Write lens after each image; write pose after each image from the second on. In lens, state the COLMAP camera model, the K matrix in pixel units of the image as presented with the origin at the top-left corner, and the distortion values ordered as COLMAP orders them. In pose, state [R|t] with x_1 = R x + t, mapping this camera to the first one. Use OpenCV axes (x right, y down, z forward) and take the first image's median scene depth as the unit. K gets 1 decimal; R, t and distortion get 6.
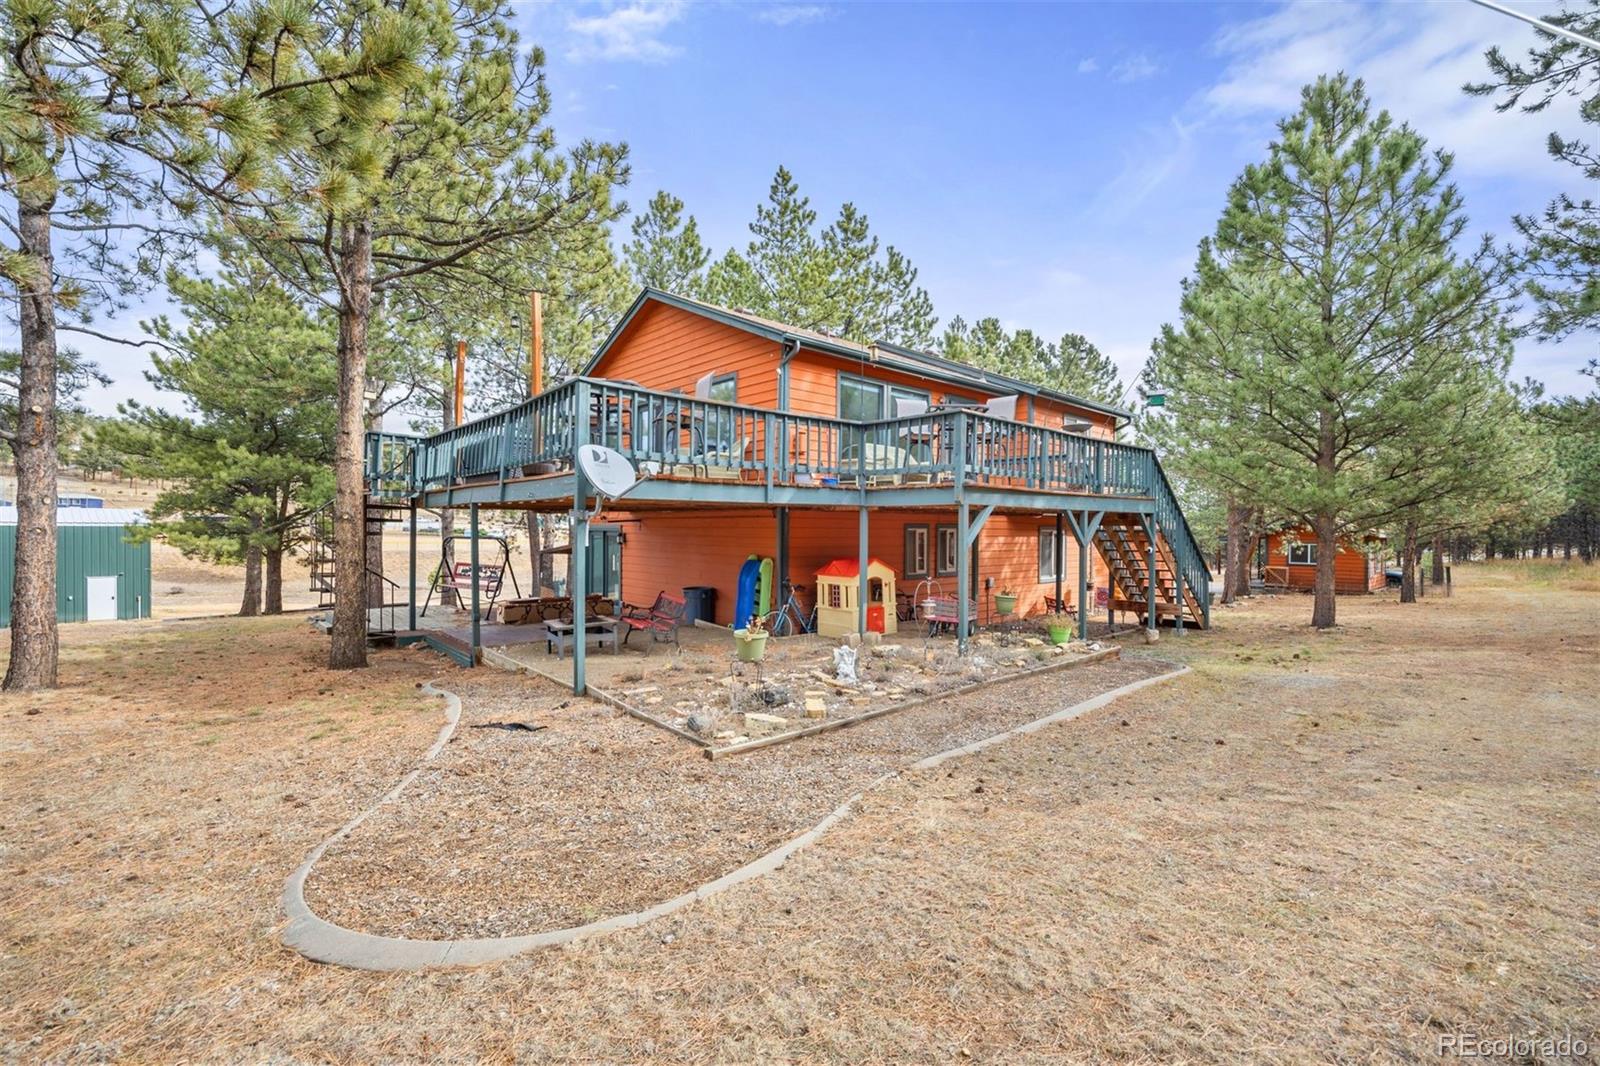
lens RADIAL K [[694.0, 0, 800.5], [0, 694.0, 533.7], [0, 0, 1]] dist [-0.003781, -0.000400]
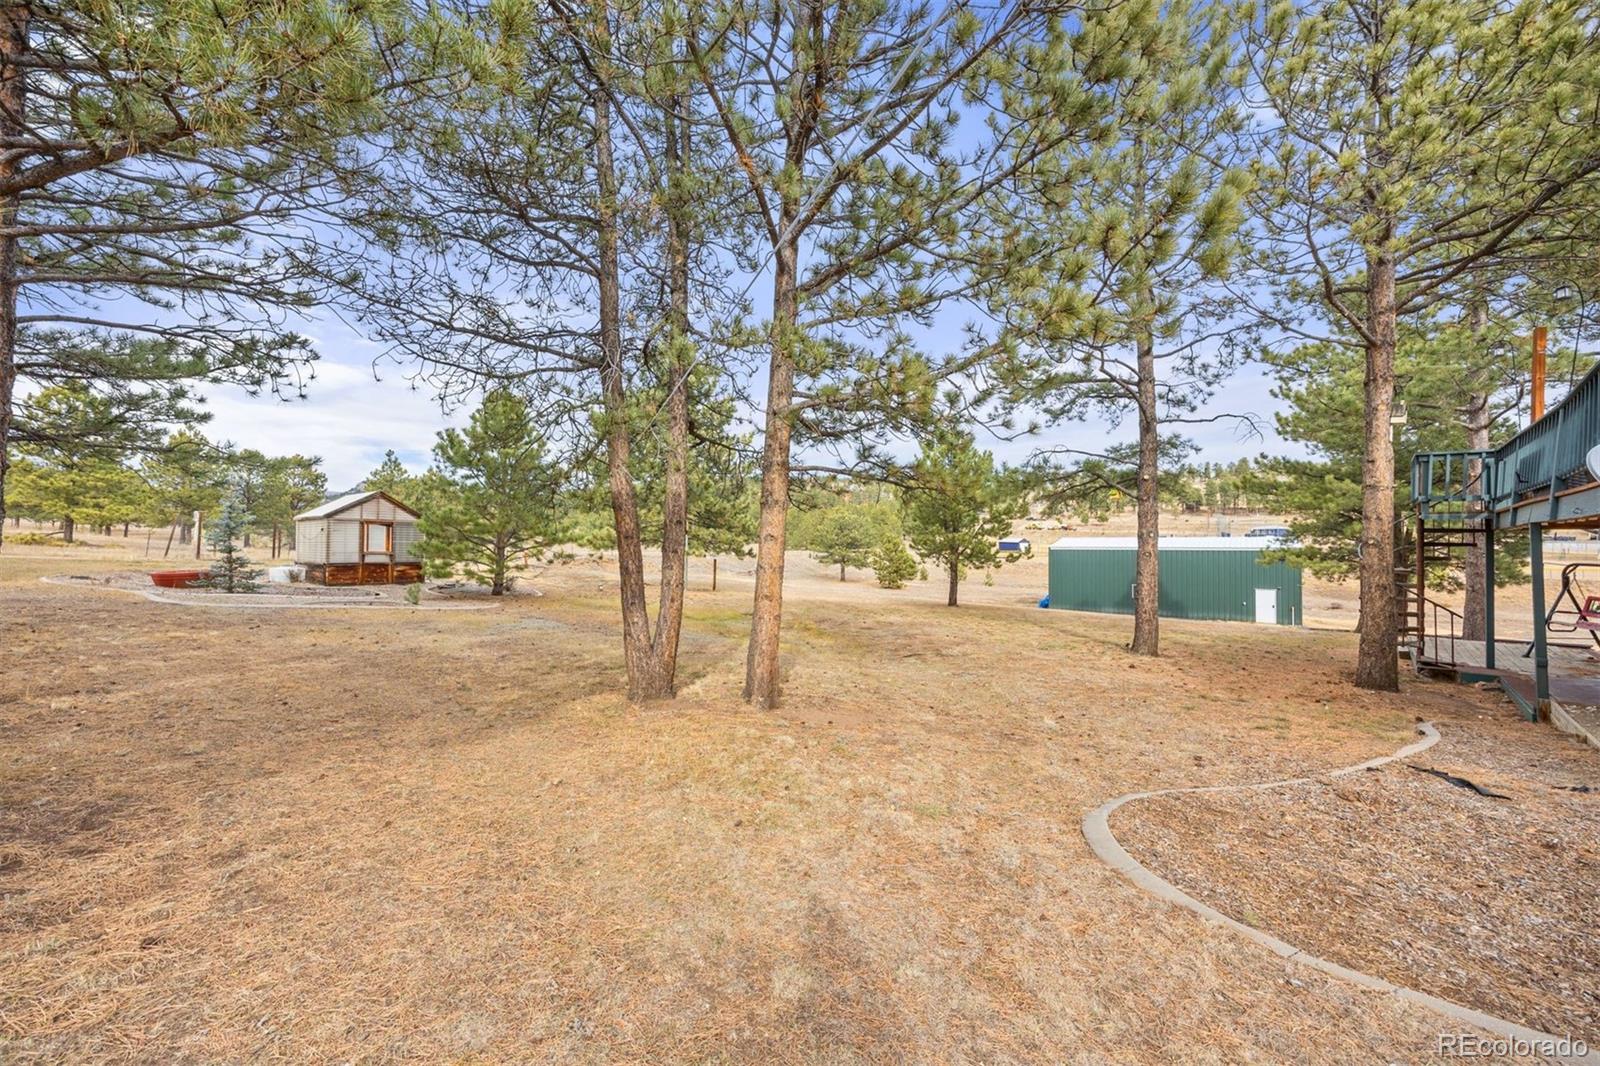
lens RADIAL K [[613.9, 0, 804.2], [0, 613.9, 535.4], [0, 0, 1]] dist [0.000003, 0.000104]
pose [[0.094425, -0.025433, -0.995207, 0.174137], [-0.008789, 0.999613, -0.026379, -0.002332], [0.995493, 0.011238, 0.094164, 0.066364]]
